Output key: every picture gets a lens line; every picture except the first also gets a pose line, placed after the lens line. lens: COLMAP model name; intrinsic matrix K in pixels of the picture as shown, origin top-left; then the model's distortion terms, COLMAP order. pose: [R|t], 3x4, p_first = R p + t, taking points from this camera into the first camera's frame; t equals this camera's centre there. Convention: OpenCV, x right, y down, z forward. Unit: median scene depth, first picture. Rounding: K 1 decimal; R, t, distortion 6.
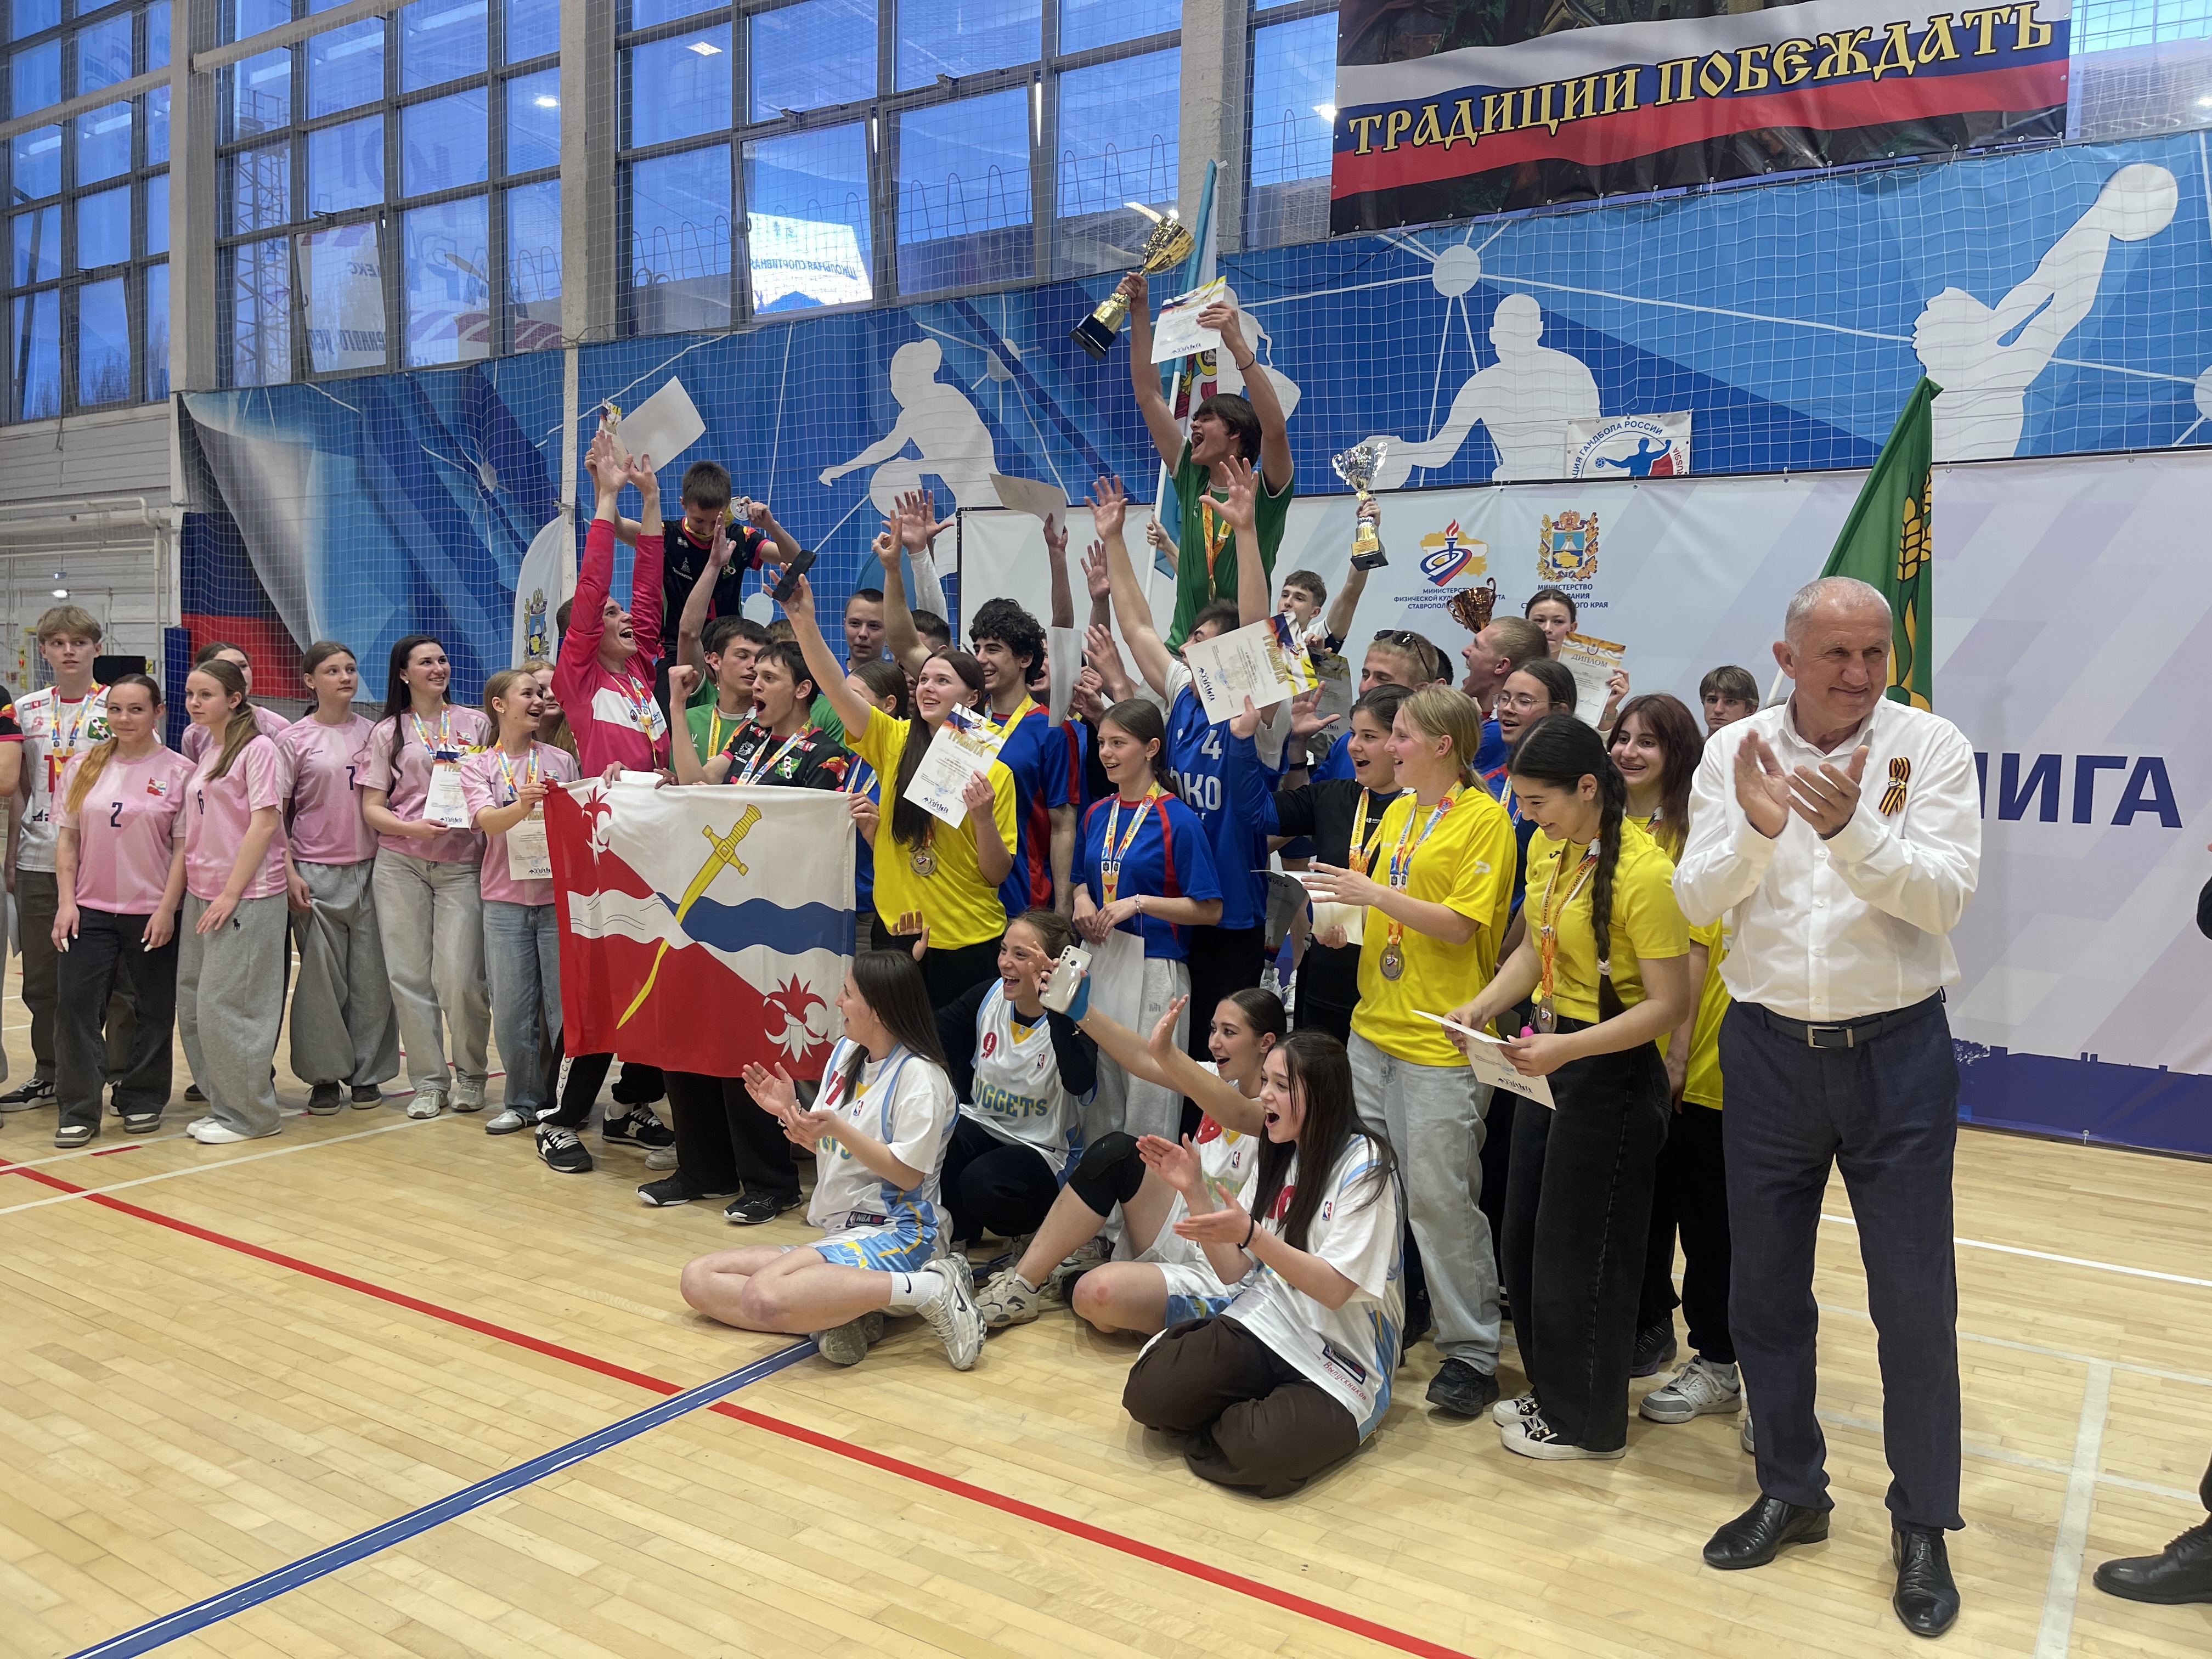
lens RADIAL K [[1699.4, 0, 1114.8], [0, 1699.4, 818.5], [0, 0, 1]] dist [0.068563, -0.098257]
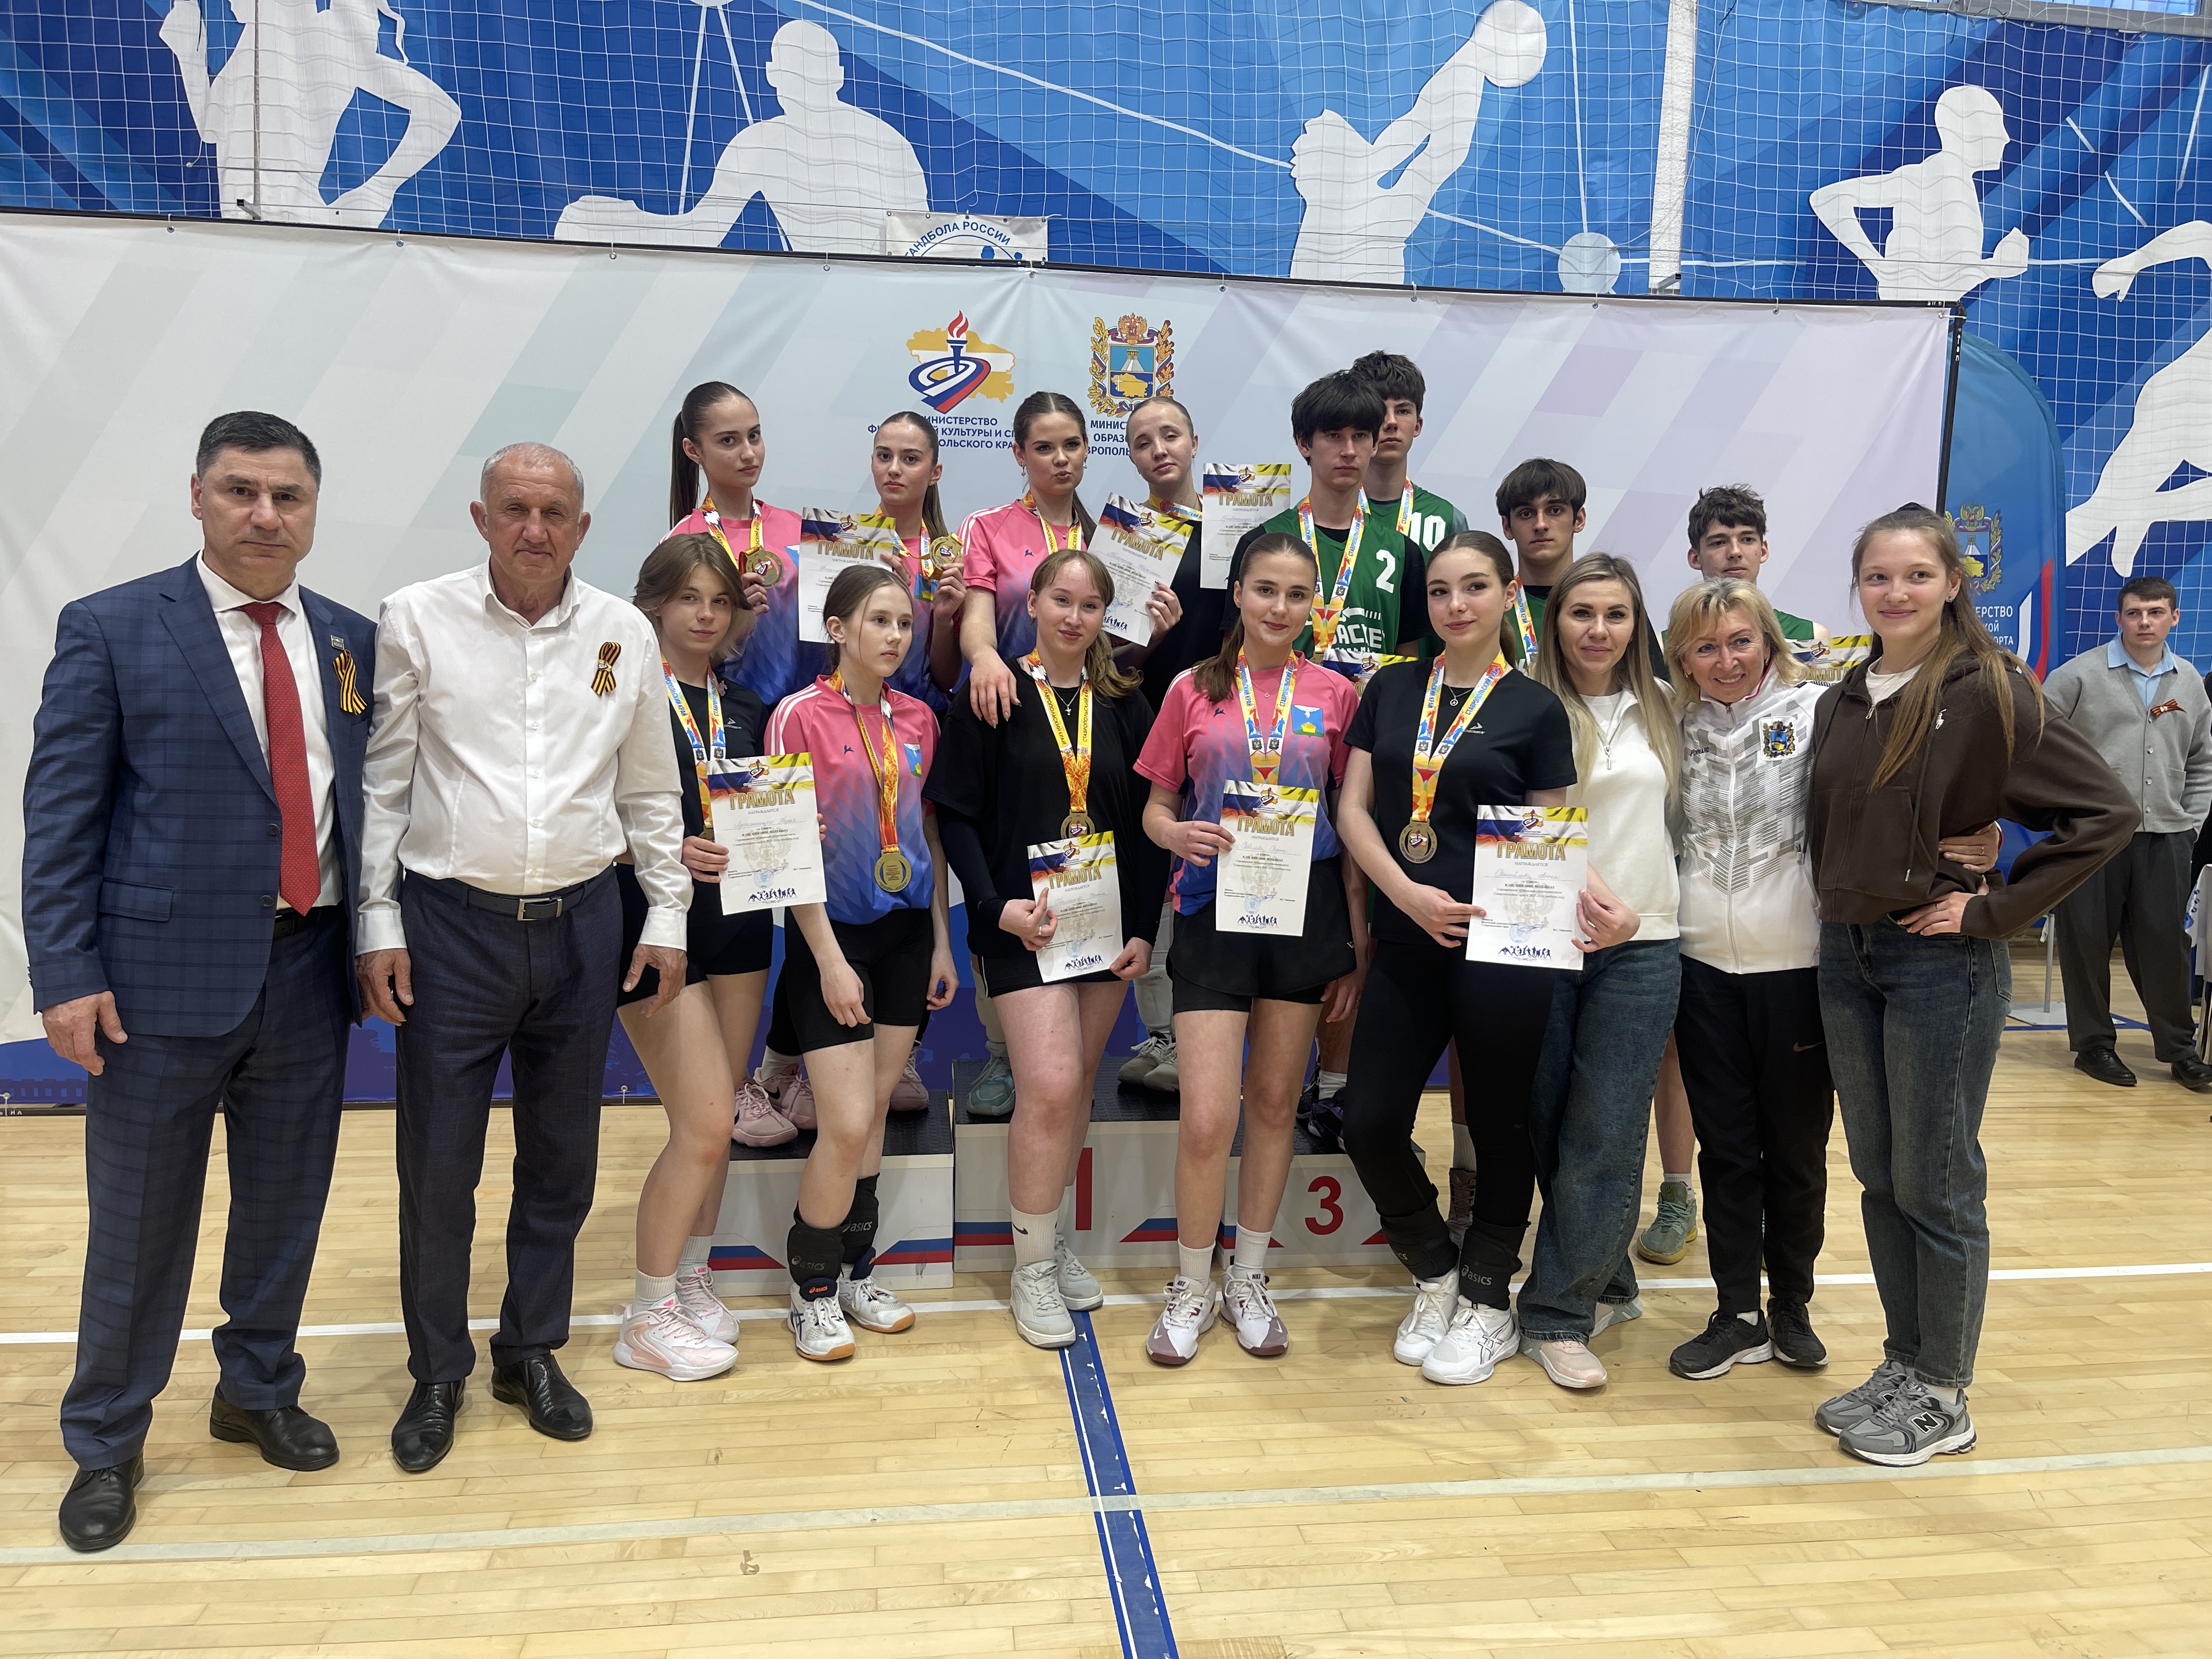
lens RADIAL K [[1699.4, 0, 1130.5], [0, 1699.4, 821.1], [0, 0, 1]] dist [0.068563, -0.098257]
pose [[0.761074, -0.082705, 0.643371, -0.164063], [0.041575, 0.996019, 0.078857, -0.022701], [-0.647331, -0.033268, 0.761483, 0.369478]]
